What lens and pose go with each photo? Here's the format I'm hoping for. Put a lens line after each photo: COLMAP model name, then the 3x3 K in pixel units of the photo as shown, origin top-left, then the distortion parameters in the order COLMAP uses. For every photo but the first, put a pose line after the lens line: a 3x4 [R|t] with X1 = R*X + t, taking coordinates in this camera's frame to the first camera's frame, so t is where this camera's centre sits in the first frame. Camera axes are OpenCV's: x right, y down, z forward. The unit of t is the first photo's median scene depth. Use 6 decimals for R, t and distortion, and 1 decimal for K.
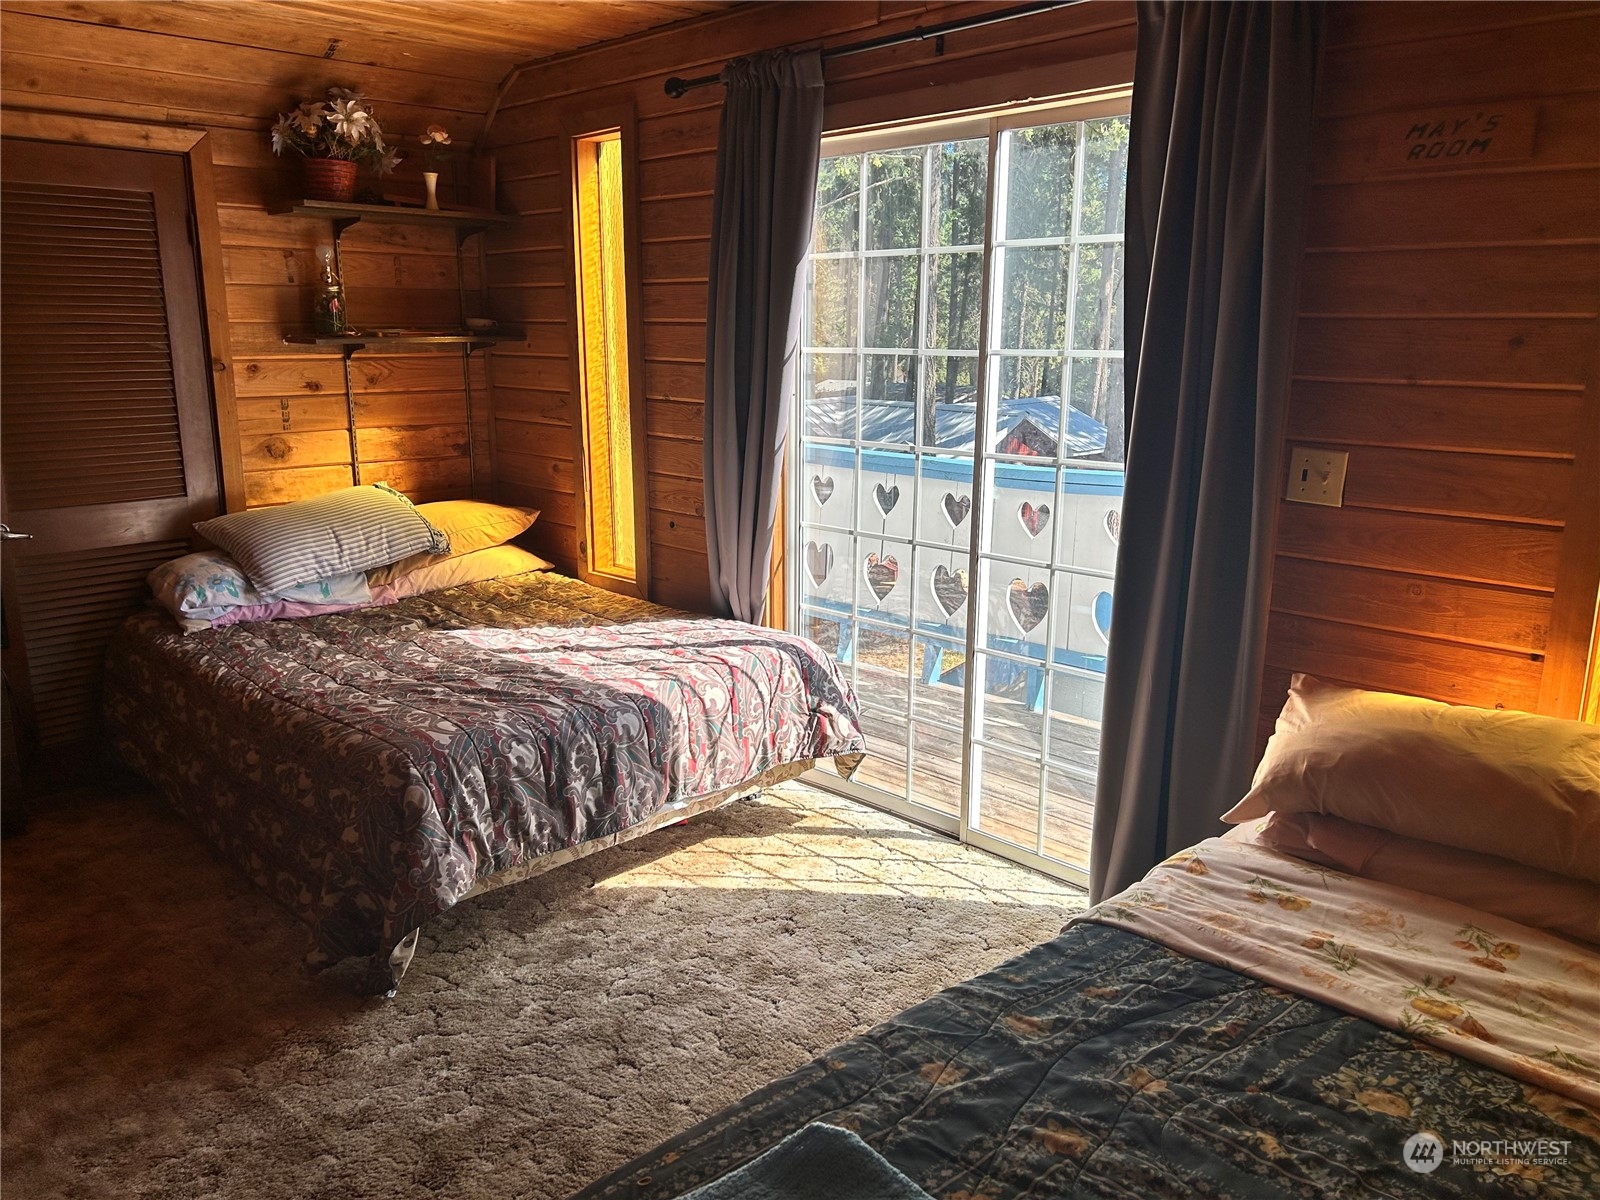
lens RADIAL K [[1207.6, 0, 805.7], [0, 1207.6, 598.3], [0, 0, 1]] dist [0.064563, -0.074605]
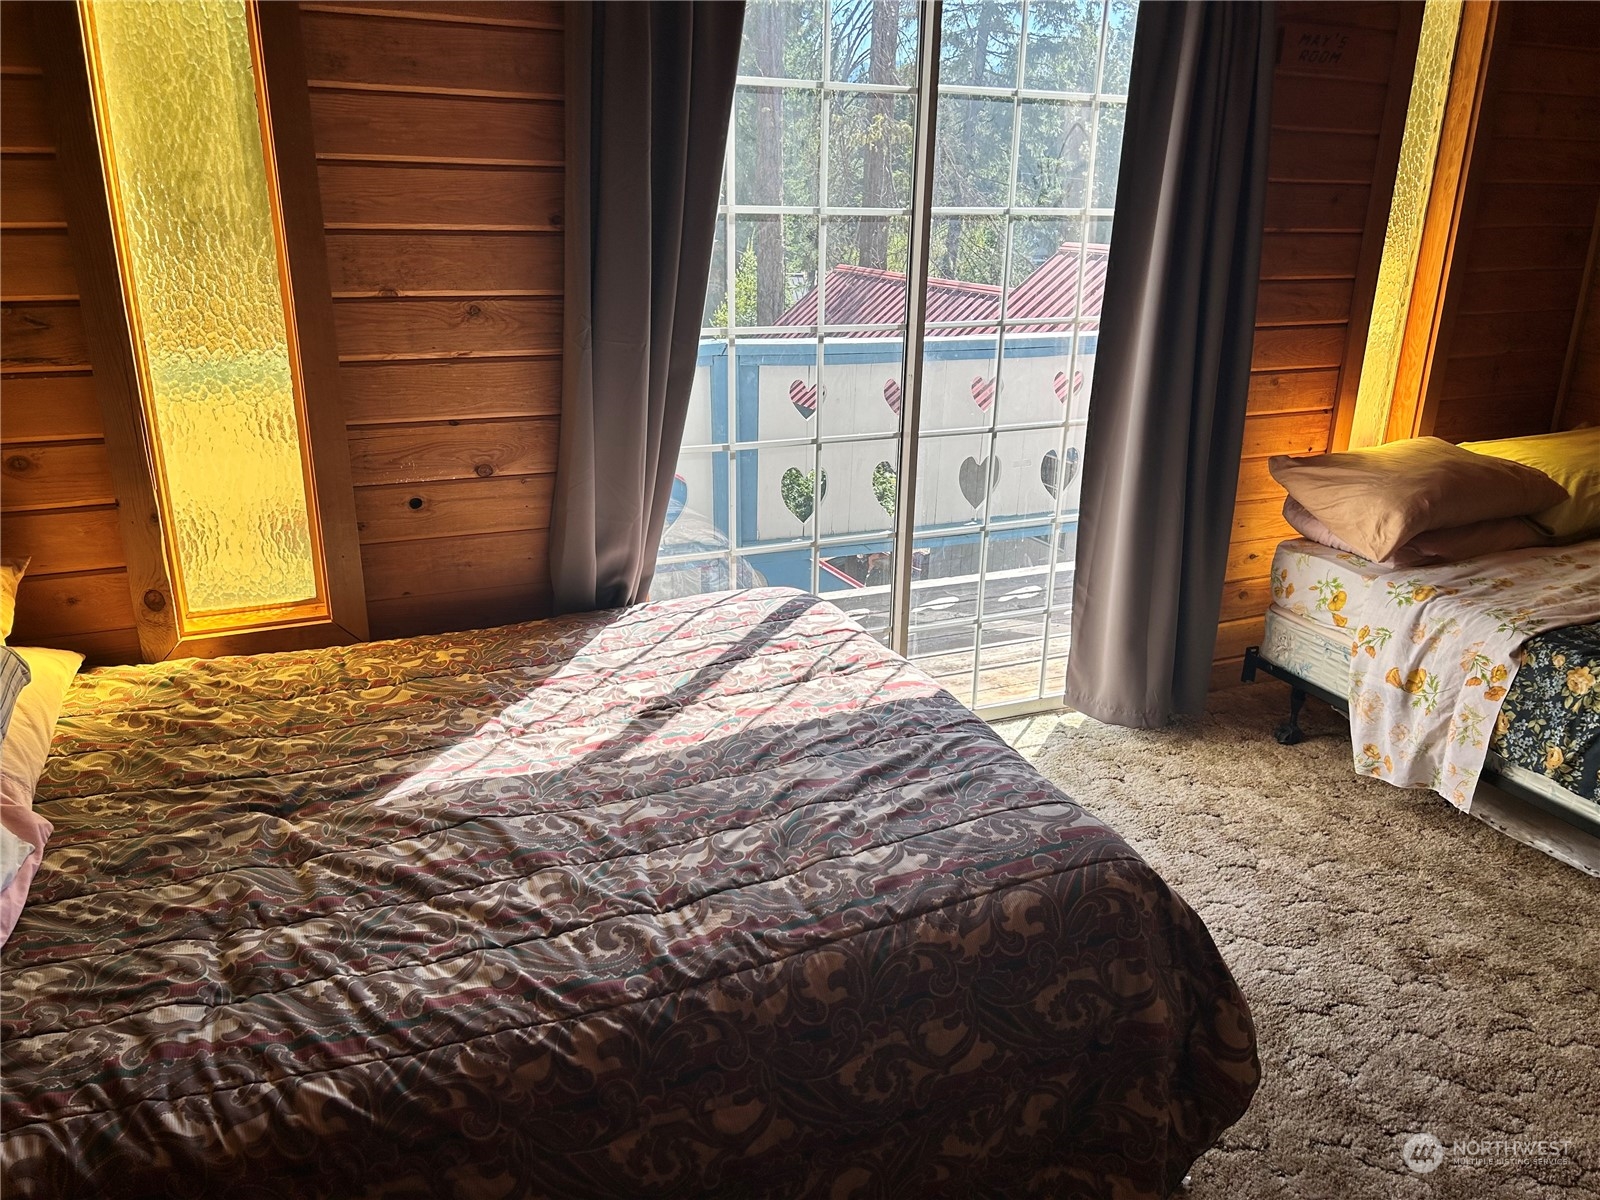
lens RADIAL K [[1207.6, 0, 805.7], [0, 1207.6, 598.3], [0, 0, 1]] dist [0.064563, -0.074605]
pose [[0.343585, -0.294846, 0.891636, -0.722673], [0.190395, 0.951589, 0.241304, -0.151098], [-0.919619, 0.086855, 0.383089, 0.699321]]
